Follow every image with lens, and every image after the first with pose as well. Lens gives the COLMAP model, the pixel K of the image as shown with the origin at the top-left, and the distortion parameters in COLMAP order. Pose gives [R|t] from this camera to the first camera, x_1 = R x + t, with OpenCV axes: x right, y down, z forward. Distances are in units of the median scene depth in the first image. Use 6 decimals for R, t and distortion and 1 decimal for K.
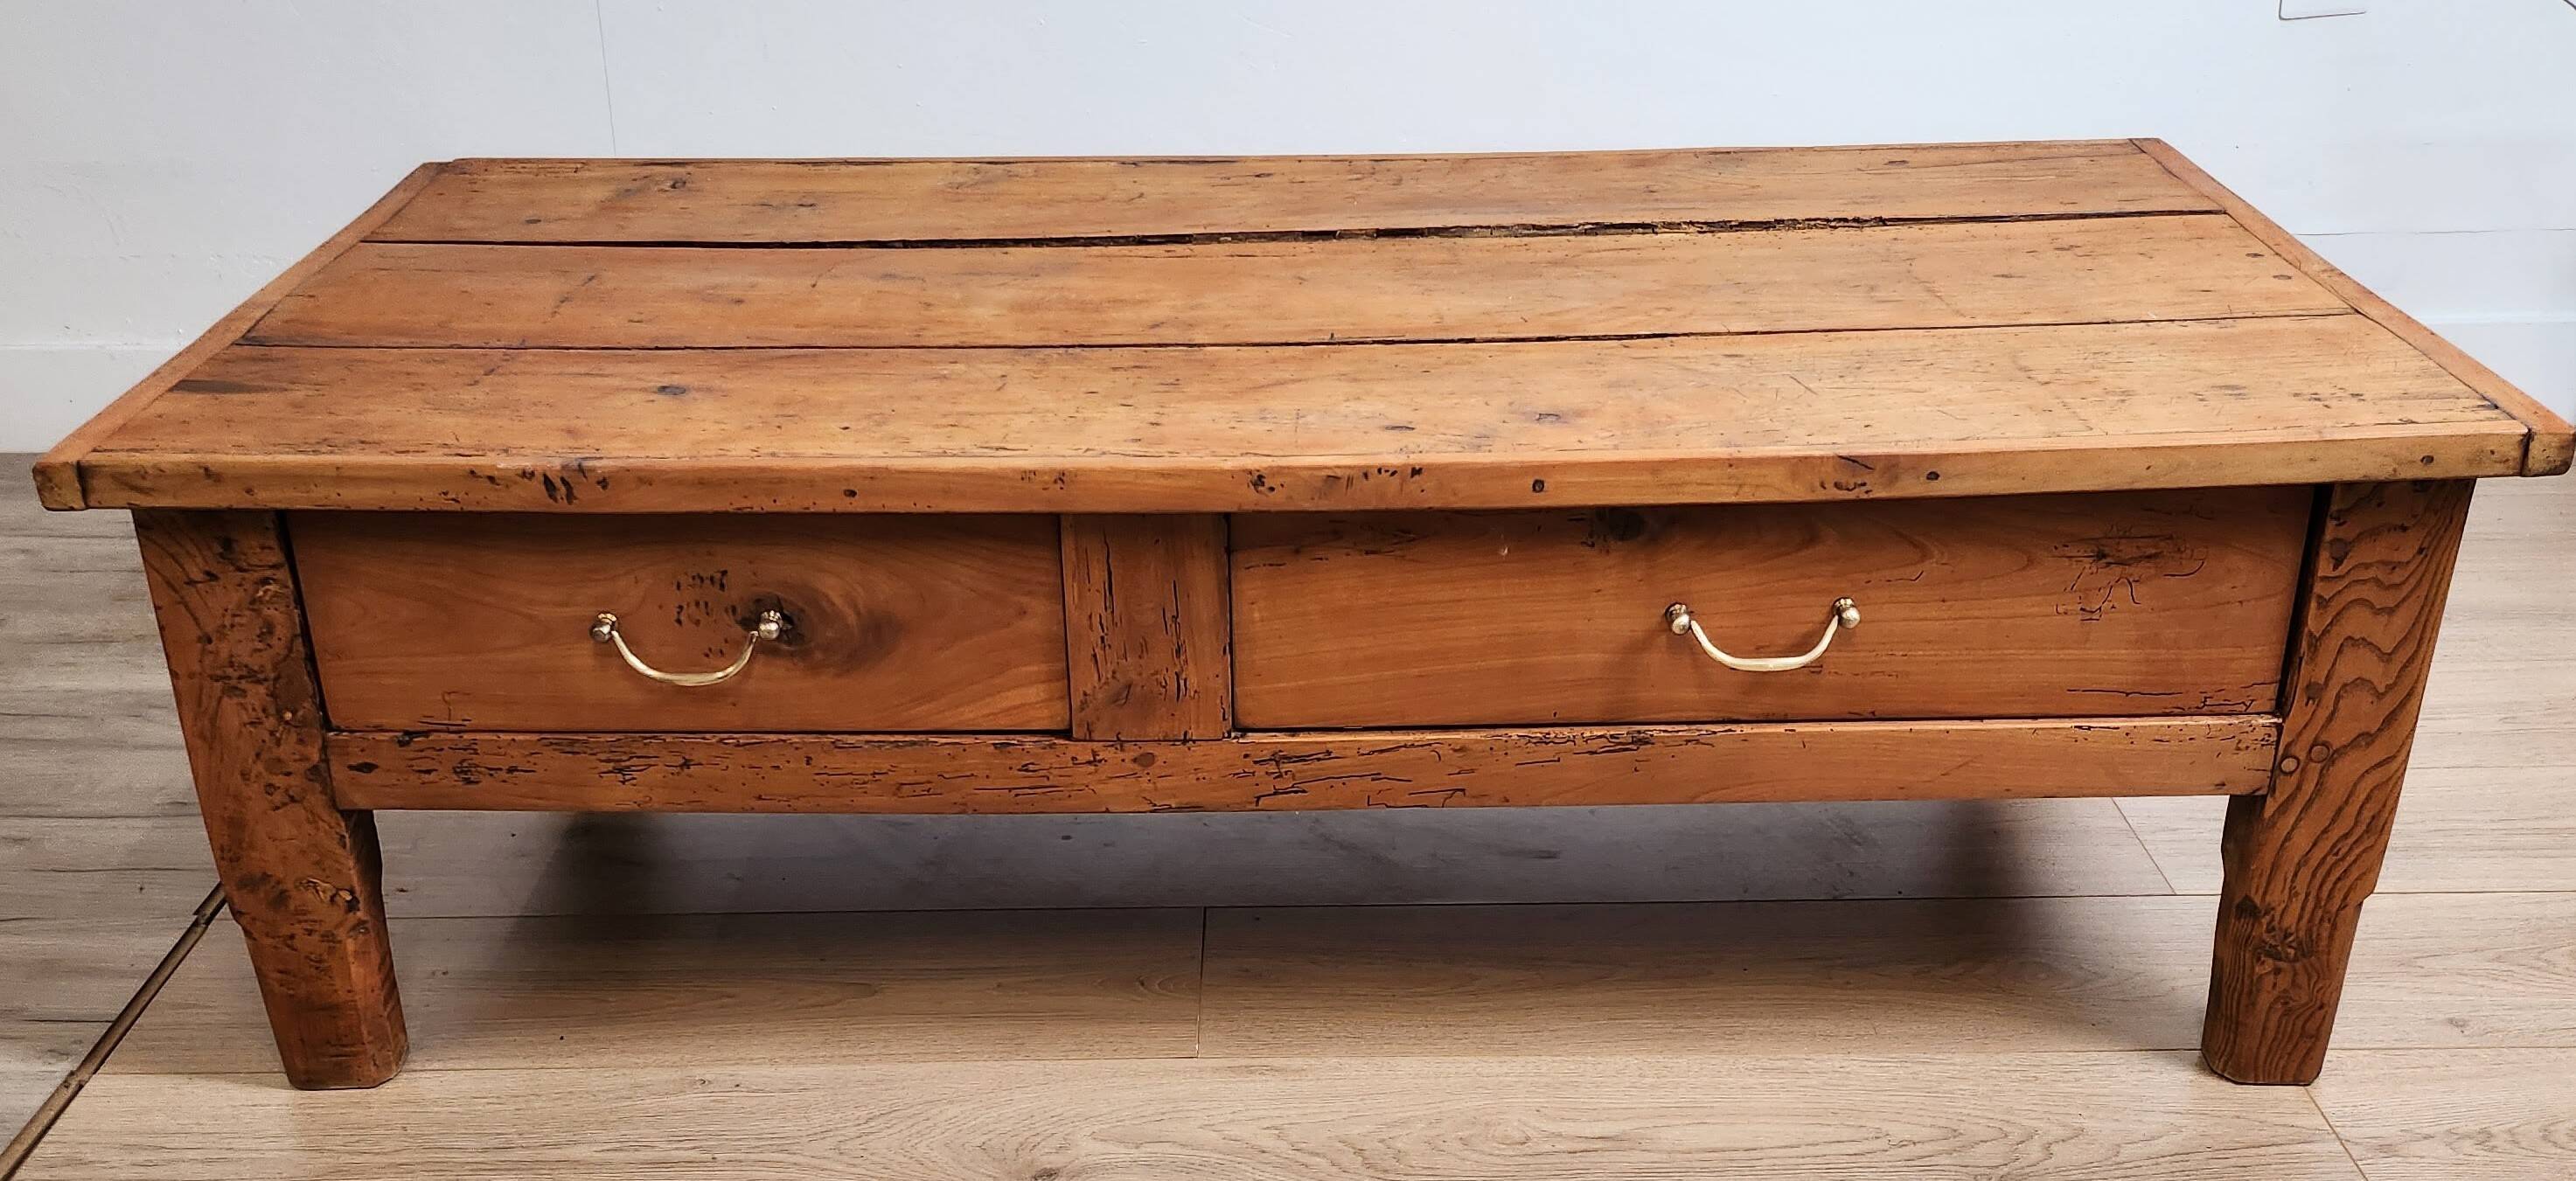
lens RADIAL K [[2468.7, 0, 1288.9], [0, 2468.7, 819.5], [0, 0, 1]] dist [0.067218, -0.029022]
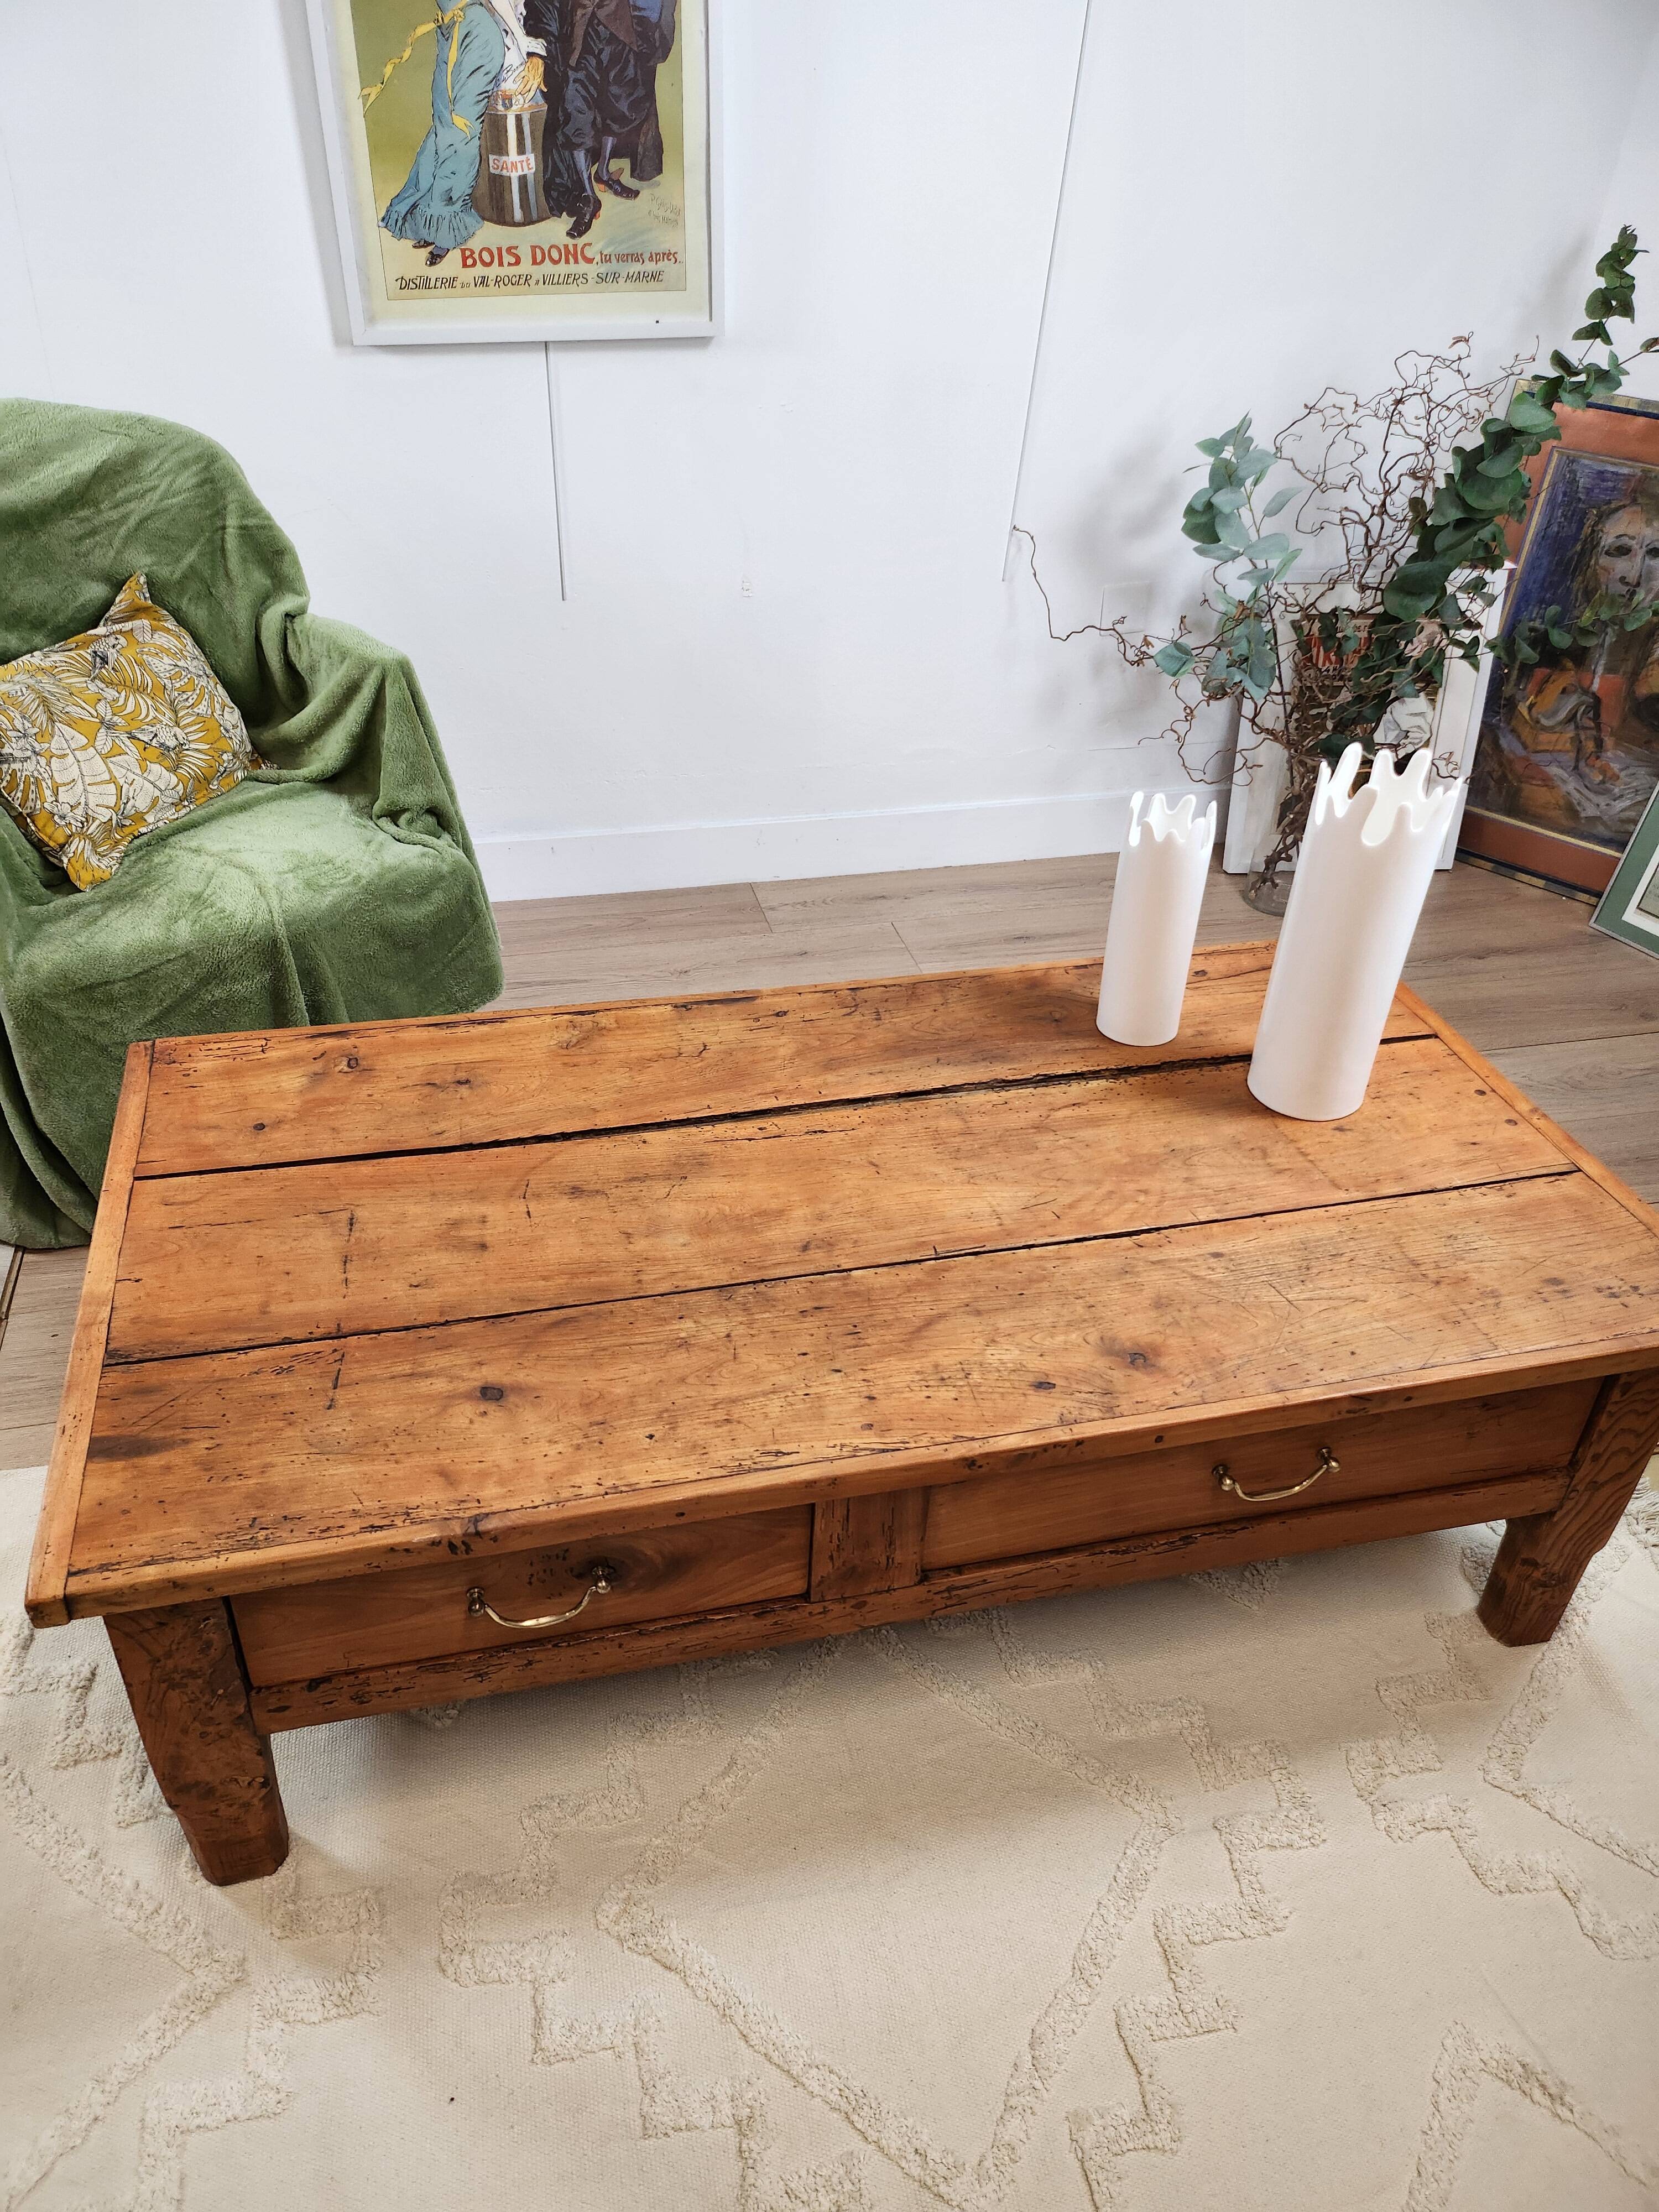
lens RADIAL K [[1566.6, 0, 795.0], [0, 1566.6, 1127.5], [0, 0, 1]] dist [0.084009, -0.094176]
pose [[0.972534, -0.099326, 0.210505, -0.256867], [0.069513, 0.987047, 0.144587, -0.425948], [-0.222140, -0.125983, 0.966841, 0.178504]]
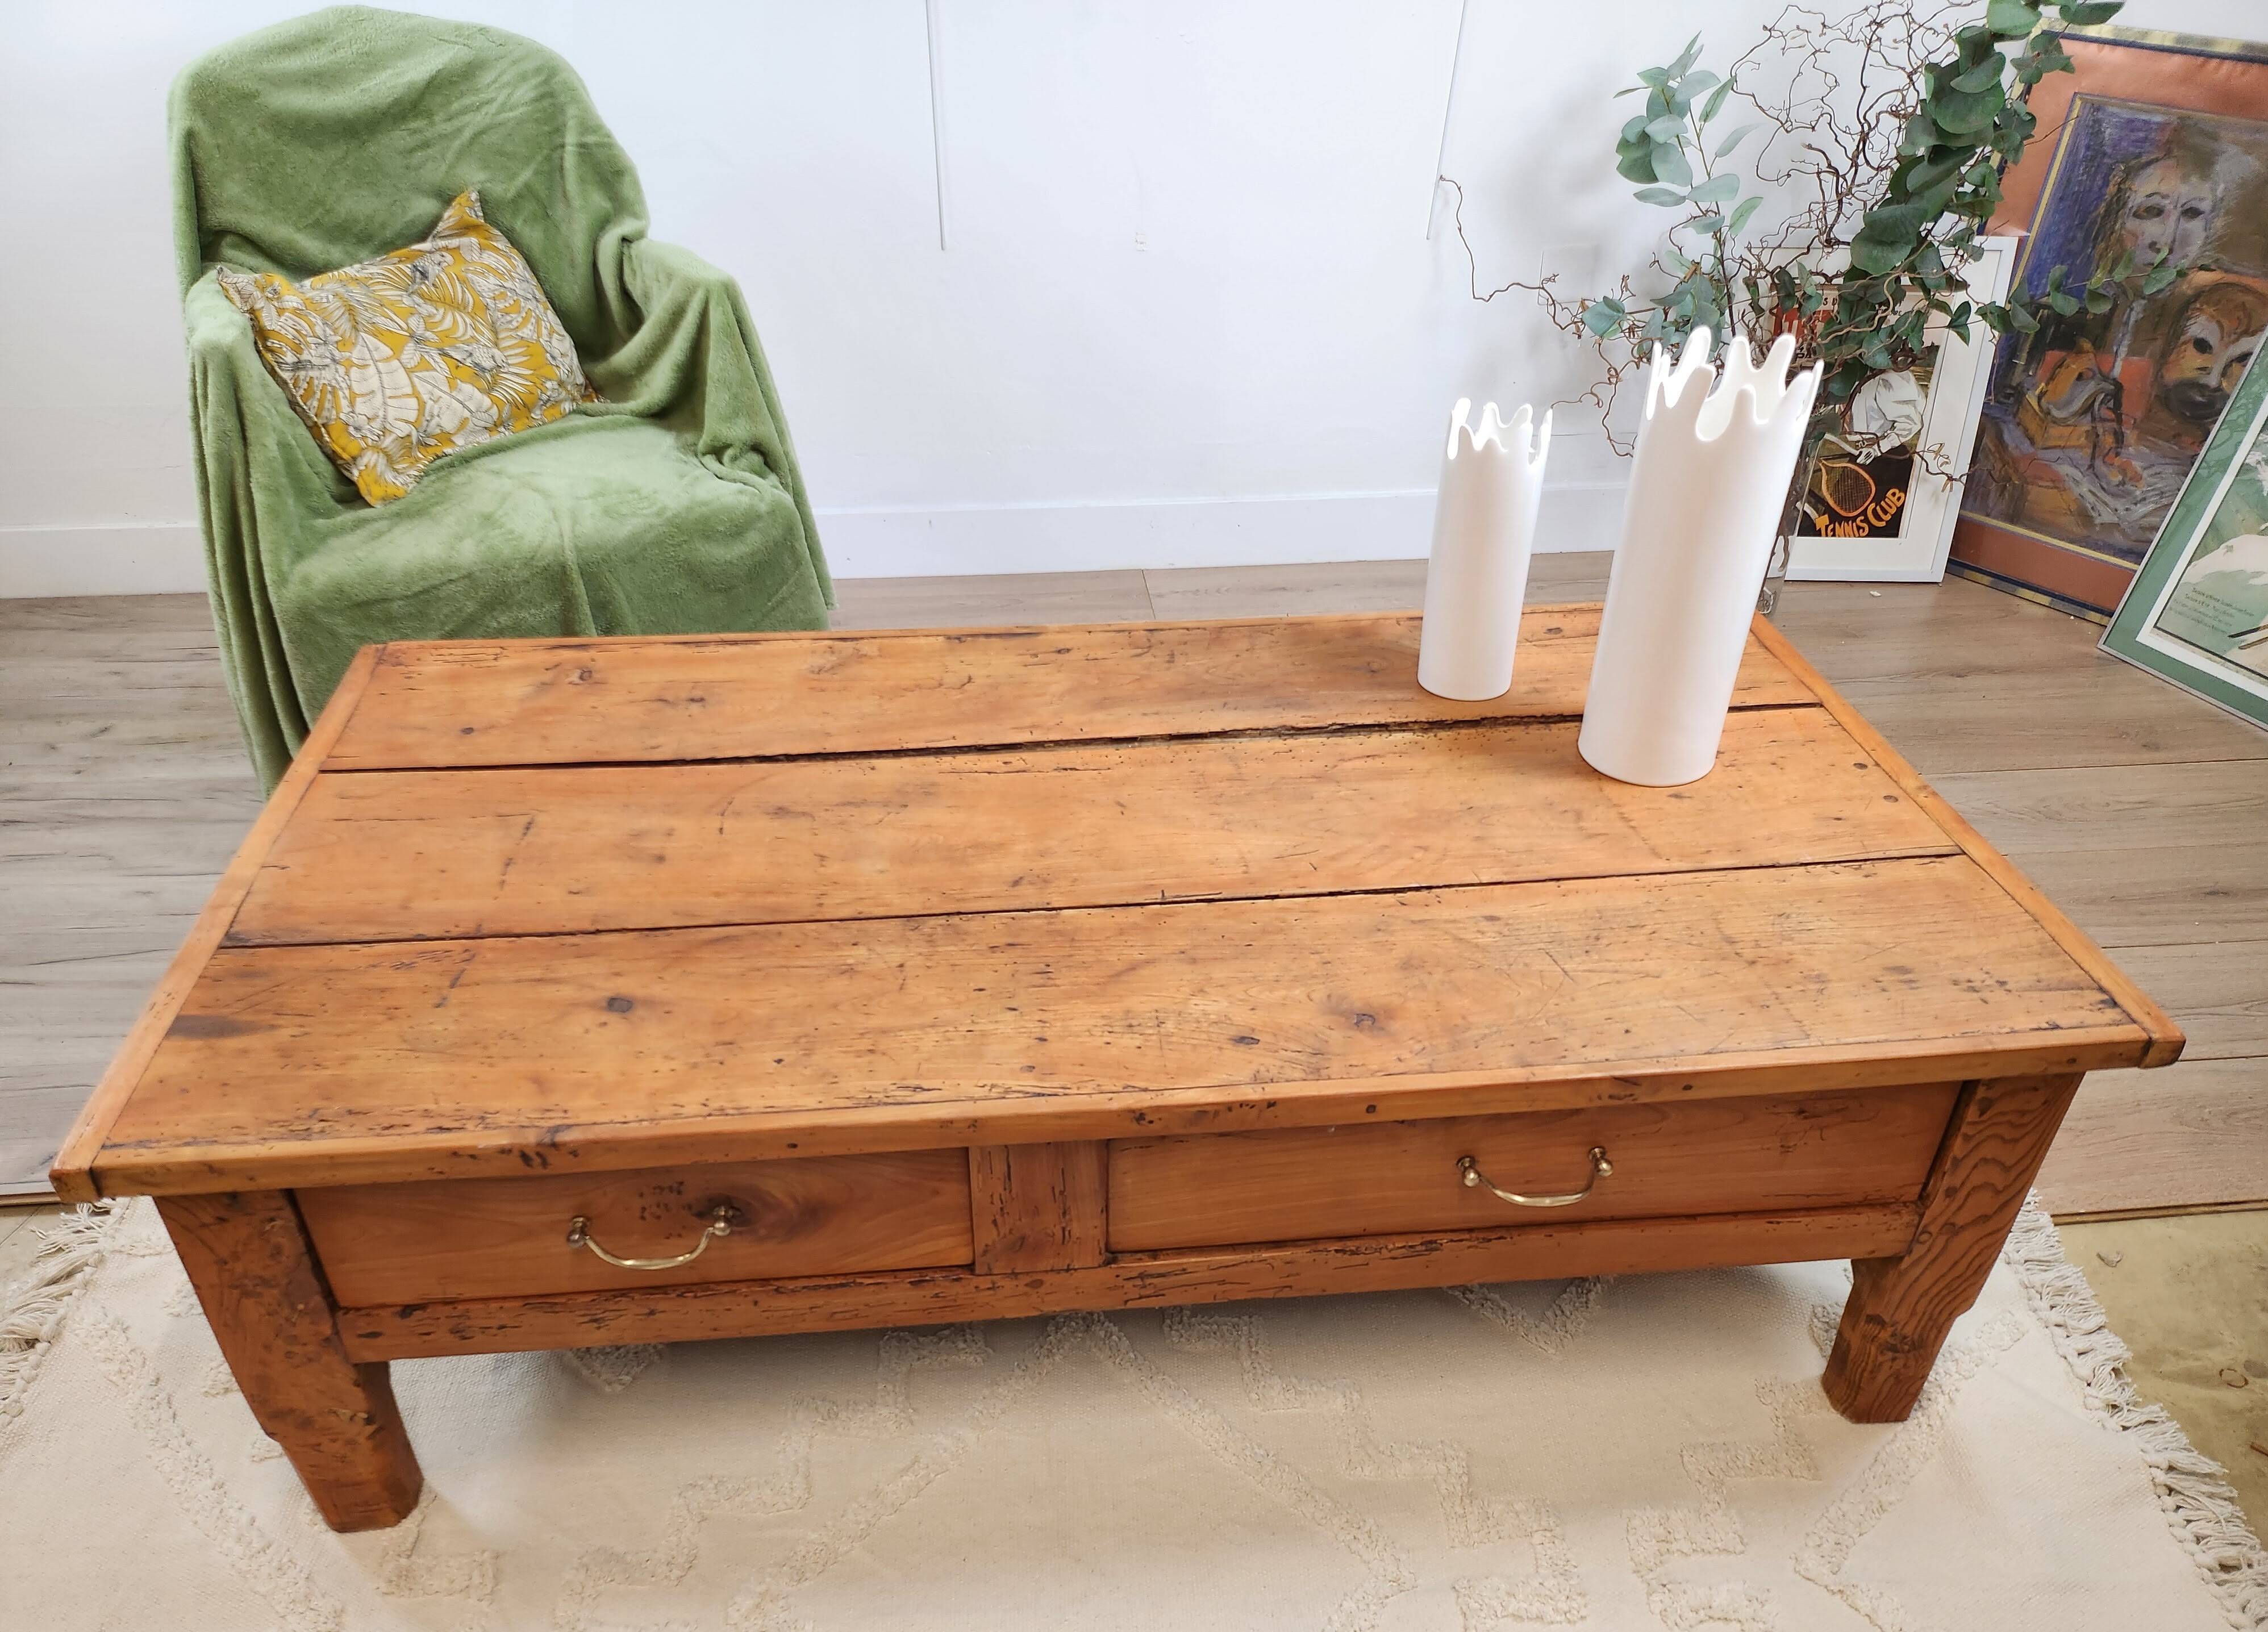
lens RADIAL K [[1600.8, 0, 1118.6], [0, 1600.8, 891.7], [0, 0, 1]] dist [0.093045, -0.105450]
pose [[0.994658, -0.041959, 0.094313, -0.084755], [0.029238, 0.990760, 0.132435, -0.323319], [-0.098999, -0.128970, 0.986695, 0.234786]]
